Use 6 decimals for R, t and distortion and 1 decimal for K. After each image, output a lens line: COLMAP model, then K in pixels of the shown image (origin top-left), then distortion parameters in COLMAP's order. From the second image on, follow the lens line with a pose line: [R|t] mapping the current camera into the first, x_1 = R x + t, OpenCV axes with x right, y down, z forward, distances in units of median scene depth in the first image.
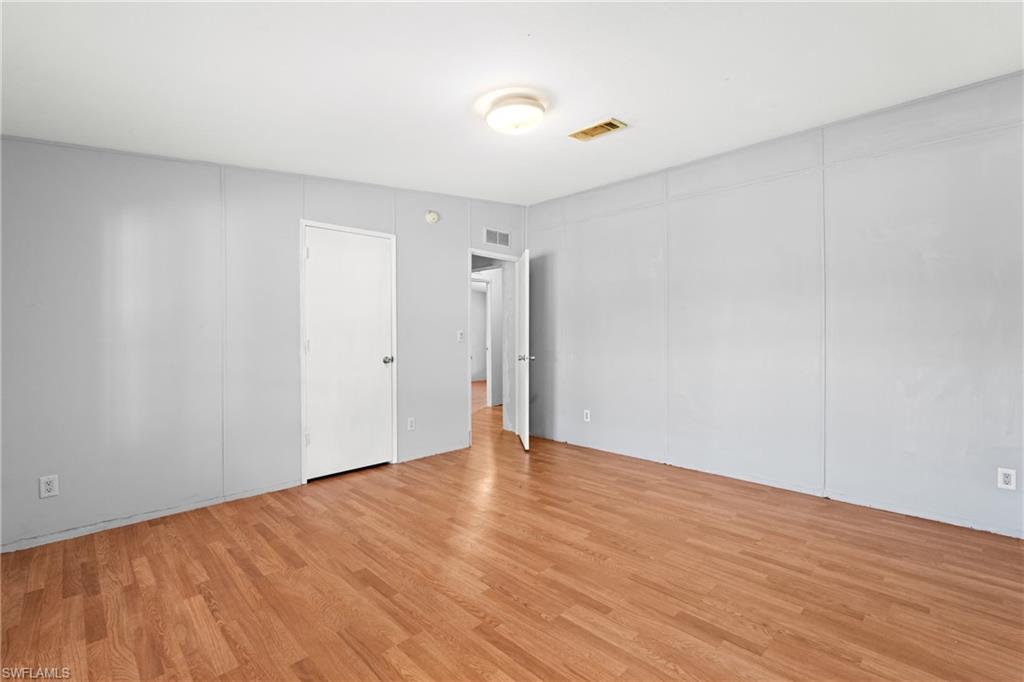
lens RADIAL K [[453.7, 0, 512.0], [0, 453.7, 341.0], [0, 0, 1]] dist [-0.000826, -0.000051]
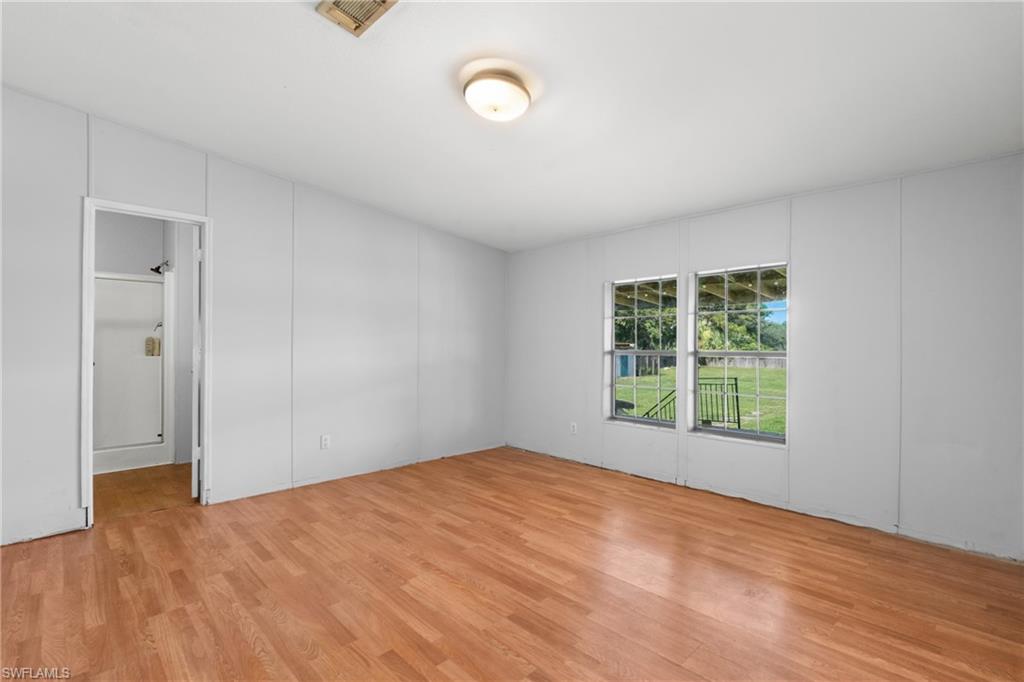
lens RADIAL K [[471.0, 0, 512.0], [0, 471.0, 341.0], [0, 0, 1]] dist [0.000840, 0.000153]
pose [[-0.999995, -0.002975, 0.000733, -0.025962], [-0.002976, 0.999995, -0.001418, -0.018770], [-0.000729, -0.001420, -0.999999, 2.122560]]
